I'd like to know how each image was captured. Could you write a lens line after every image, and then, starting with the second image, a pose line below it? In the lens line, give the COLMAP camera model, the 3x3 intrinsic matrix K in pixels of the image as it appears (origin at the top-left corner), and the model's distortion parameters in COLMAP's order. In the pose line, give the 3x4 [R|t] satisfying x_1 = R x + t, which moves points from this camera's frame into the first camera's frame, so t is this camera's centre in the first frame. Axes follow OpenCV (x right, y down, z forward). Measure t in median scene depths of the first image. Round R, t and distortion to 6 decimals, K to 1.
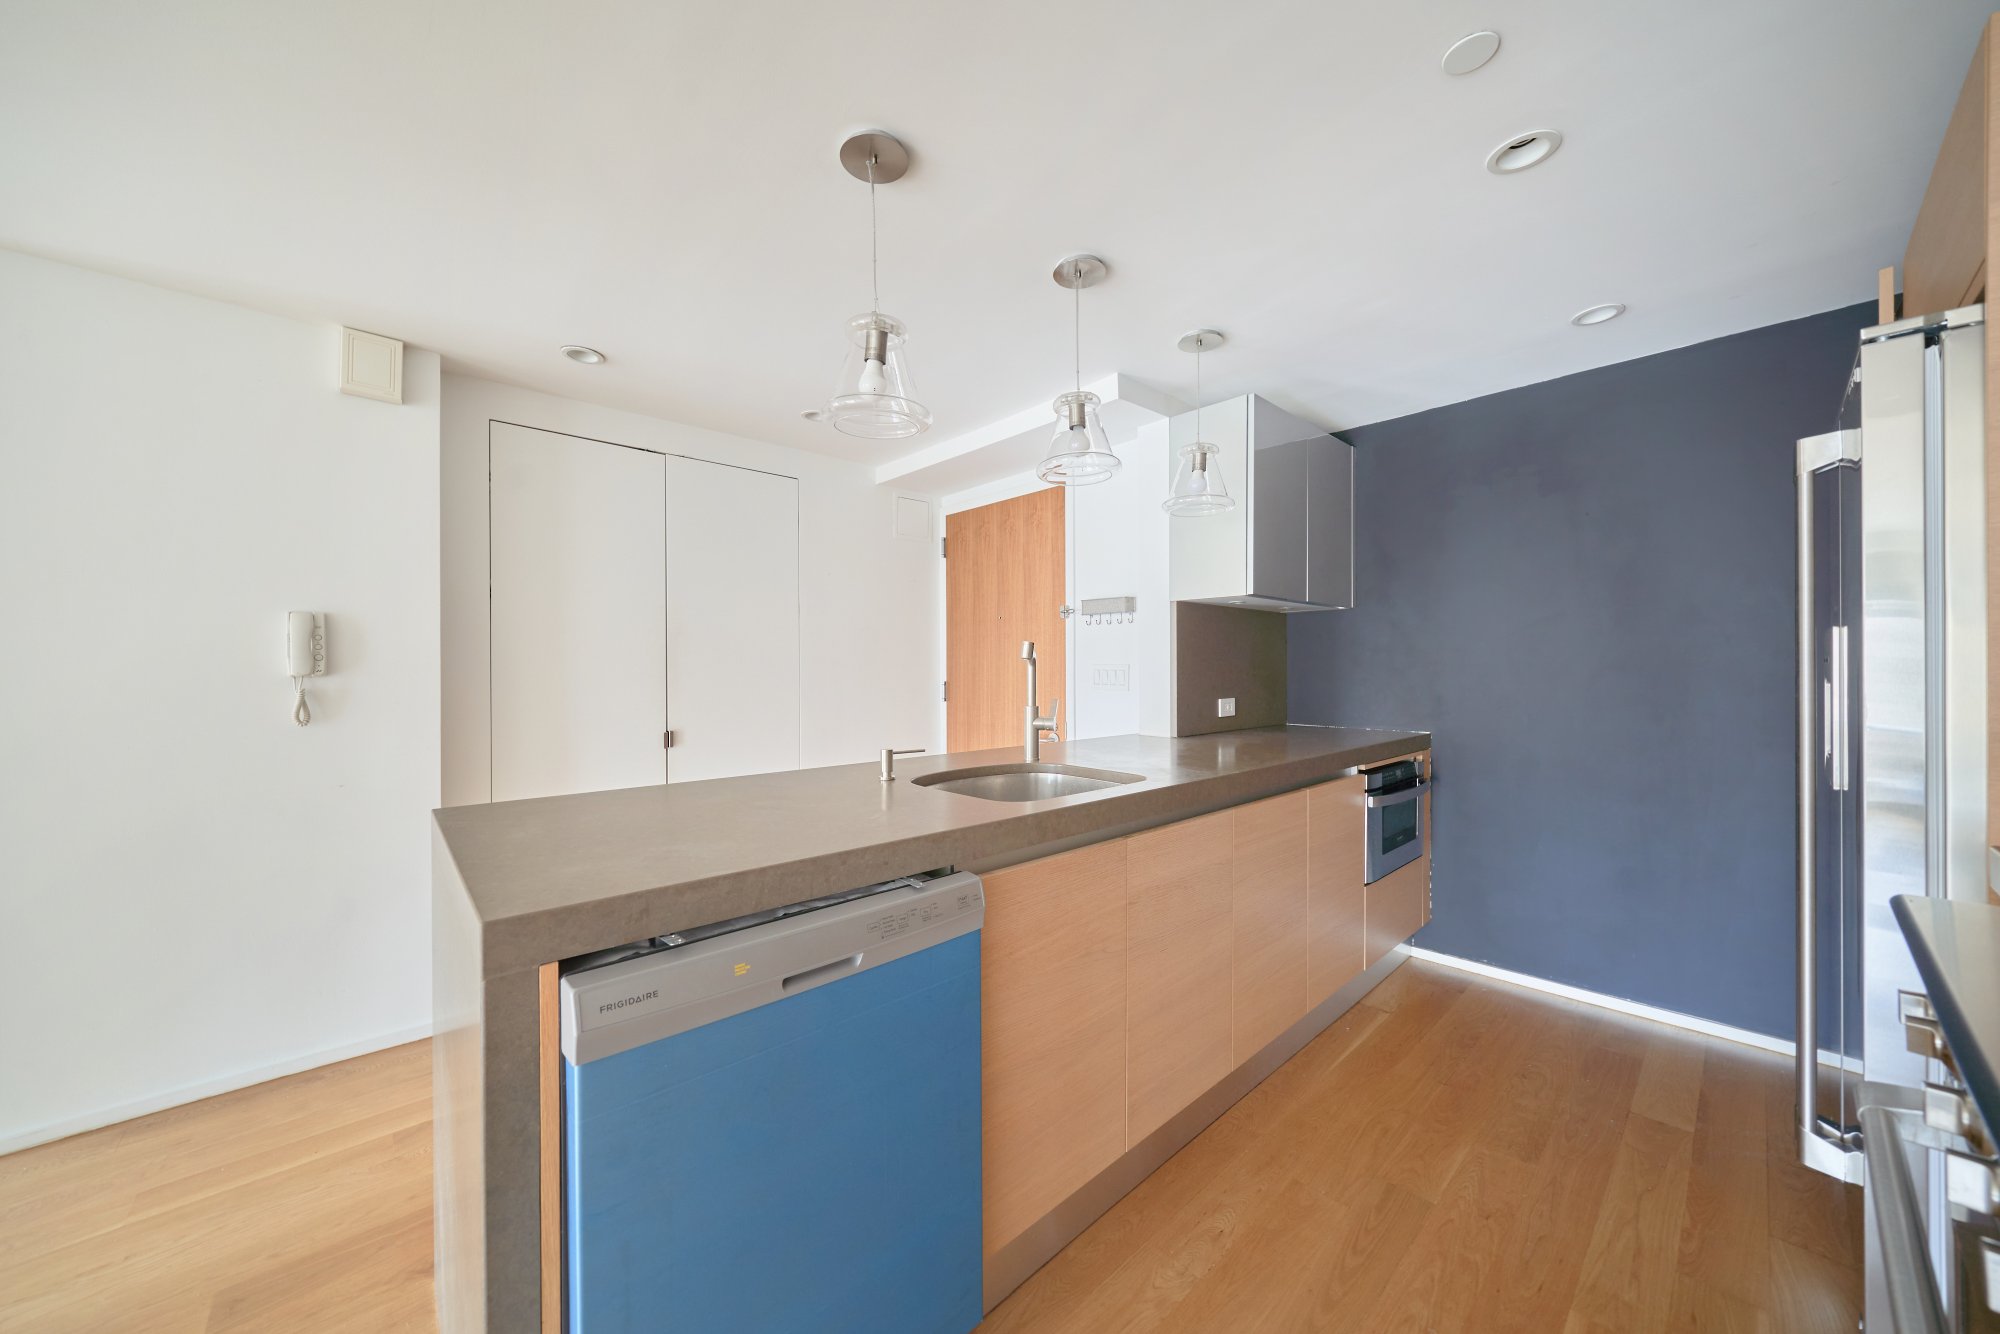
lens RADIAL K [[698.8, 0, 1003.7], [0, 698.8, 672.8], [0, 0, 1]] dist [-0.008426, -0.000246]
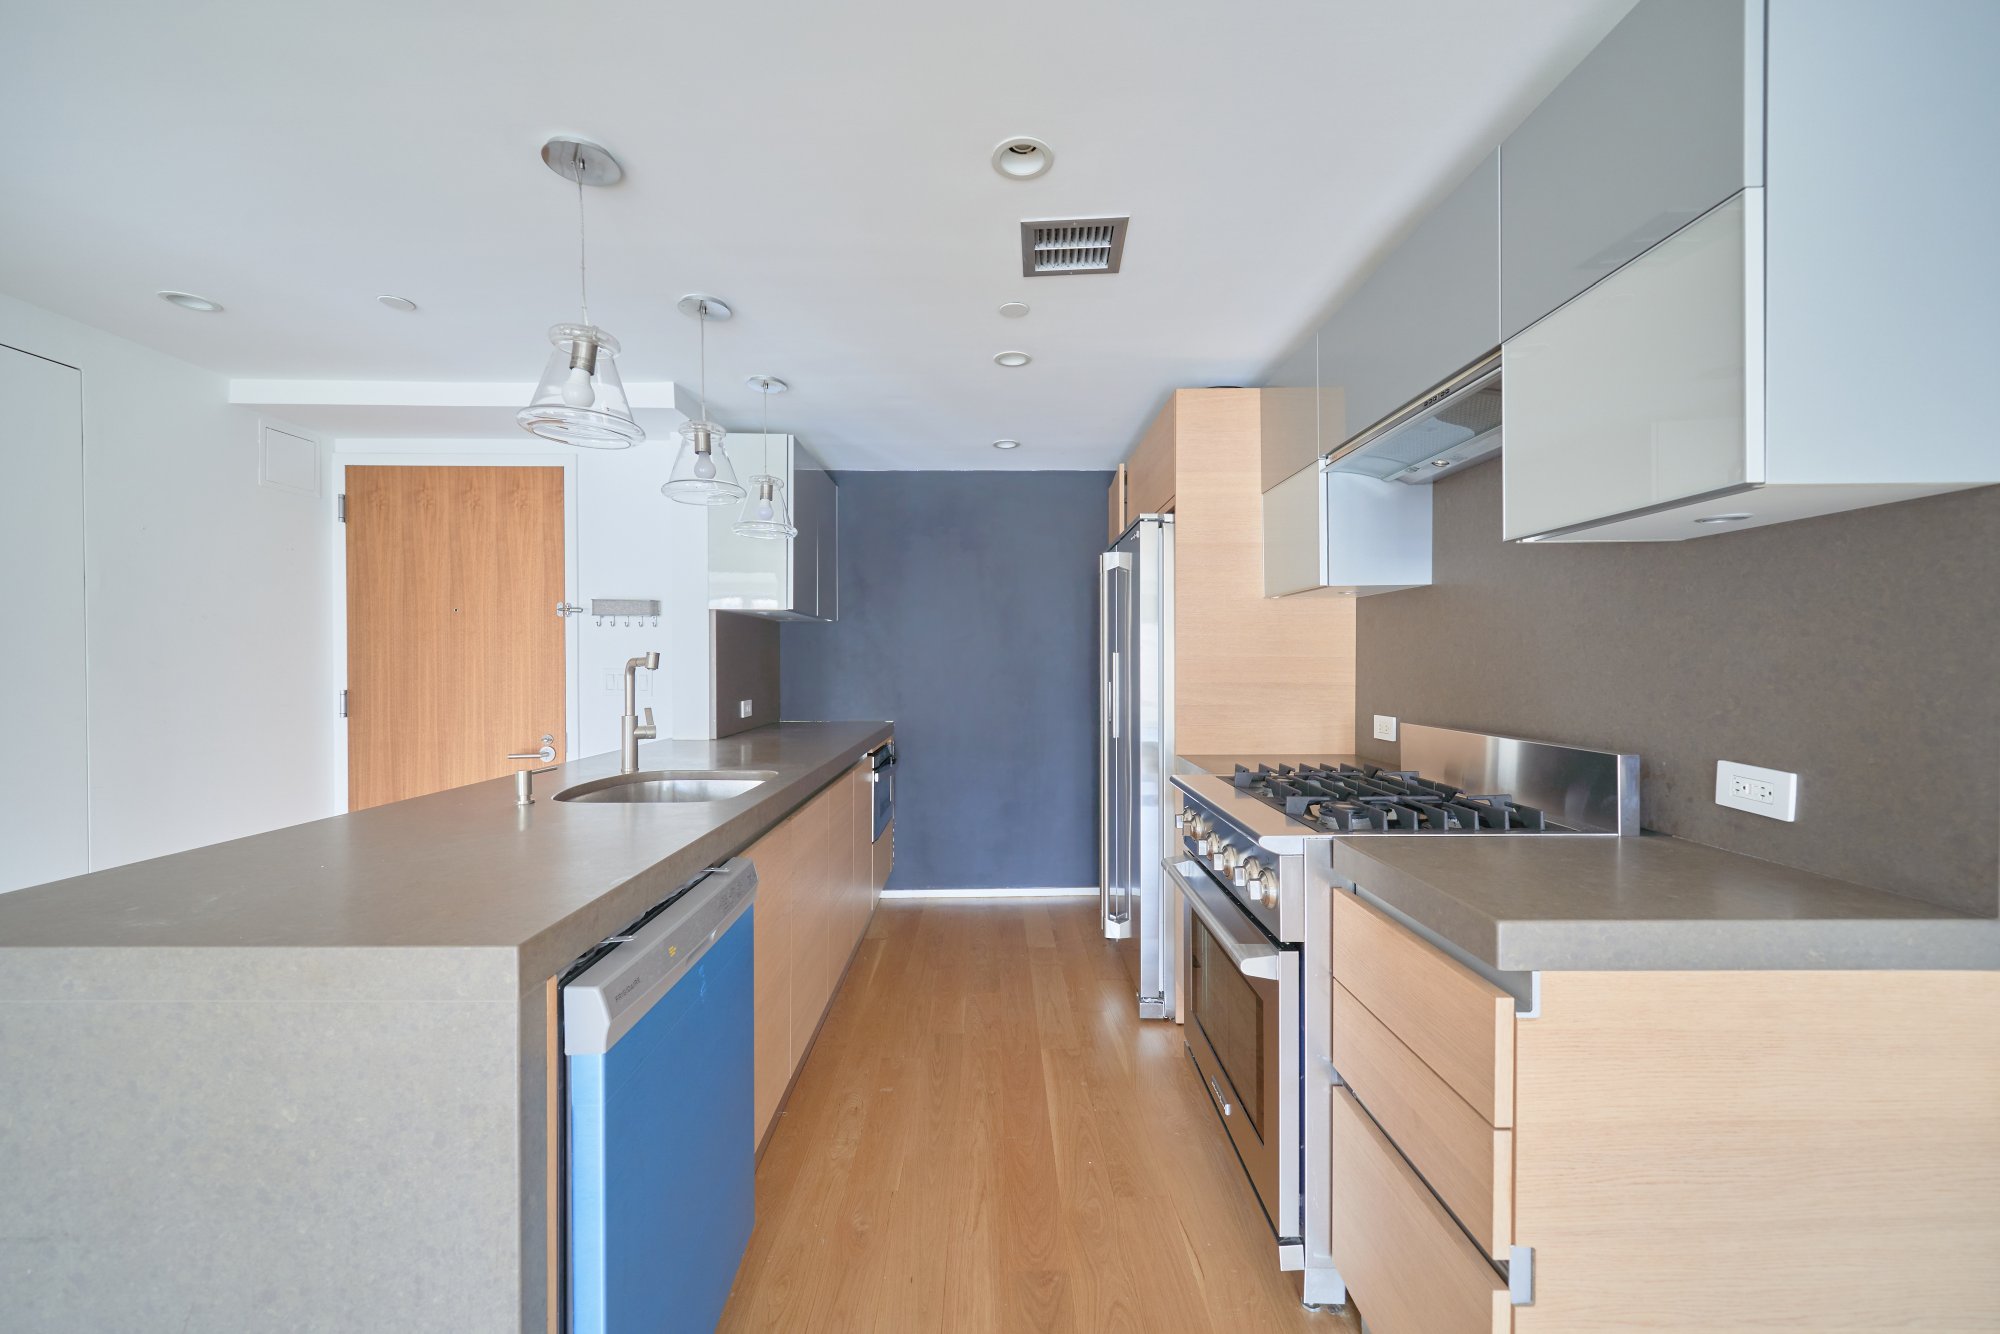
lens RADIAL K [[822.5, 0, 1000.0], [0, 822.5, 667.0], [0, 0, 1]] dist [-0.026774, -0.000248]
pose [[0.631419, -0.004565, 0.775428, -0.461074], [0.000702, 0.999986, 0.005315, -0.023546], [-0.775441, -0.002812, 0.631414, -0.117585]]
